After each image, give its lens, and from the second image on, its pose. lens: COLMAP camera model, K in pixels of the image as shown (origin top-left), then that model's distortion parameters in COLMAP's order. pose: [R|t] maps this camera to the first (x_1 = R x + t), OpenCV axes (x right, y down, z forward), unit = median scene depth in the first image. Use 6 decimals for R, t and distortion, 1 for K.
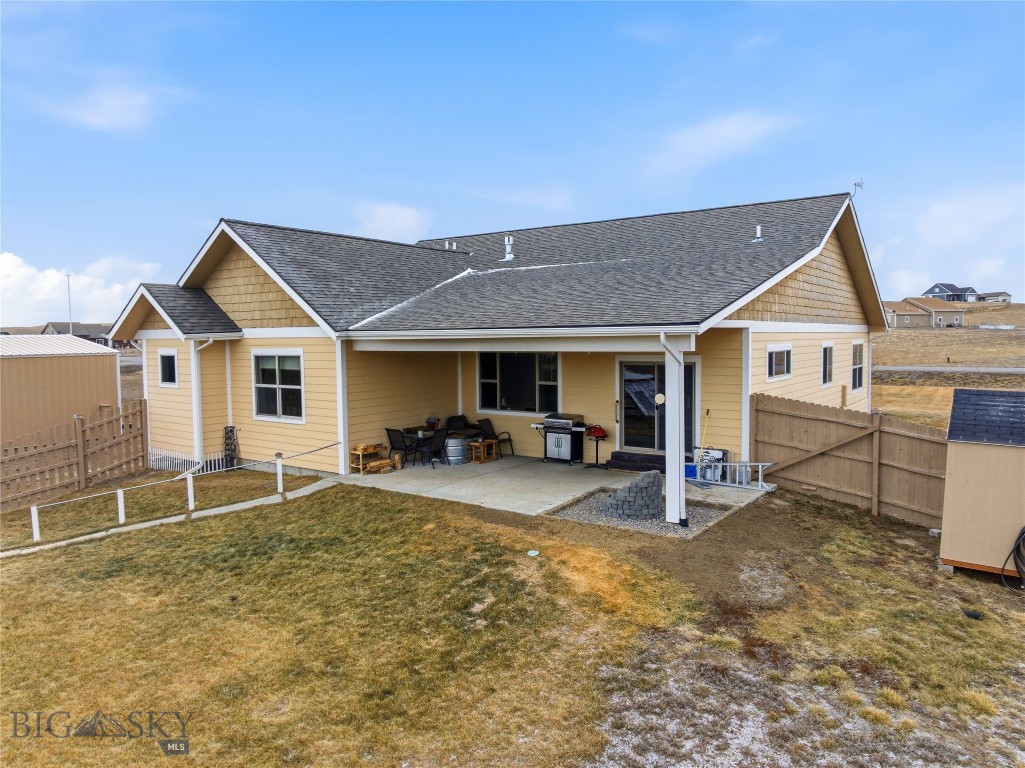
lens RADIAL K [[721.6, 0, 519.4], [0, 721.6, 380.4], [0, 0, 1]] dist [-0.032482, -0.003148]
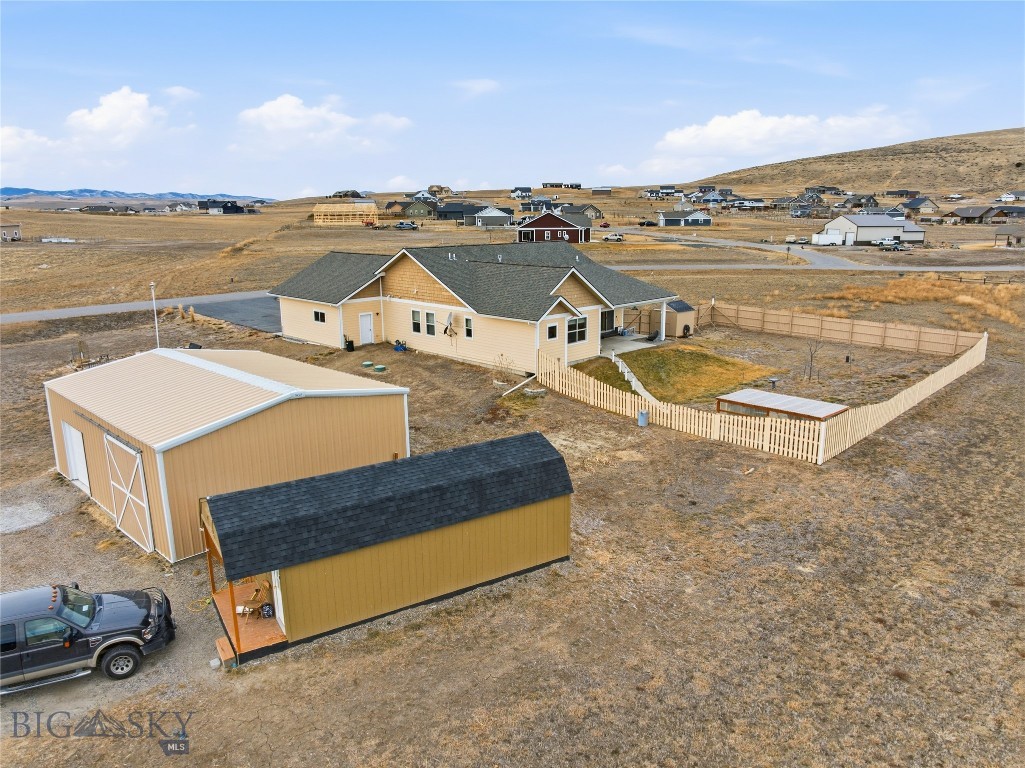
lens RADIAL K [[721.6, 0, 519.4], [0, 721.6, 380.4], [0, 0, 1]] dist [-0.032482, -0.003148]
pose [[0.166738, -0.216072, 0.962035, -2.939831], [0.067596, 0.975903, 0.207472, -0.373383], [-0.983681, 0.030436, 0.177326, 0.761066]]
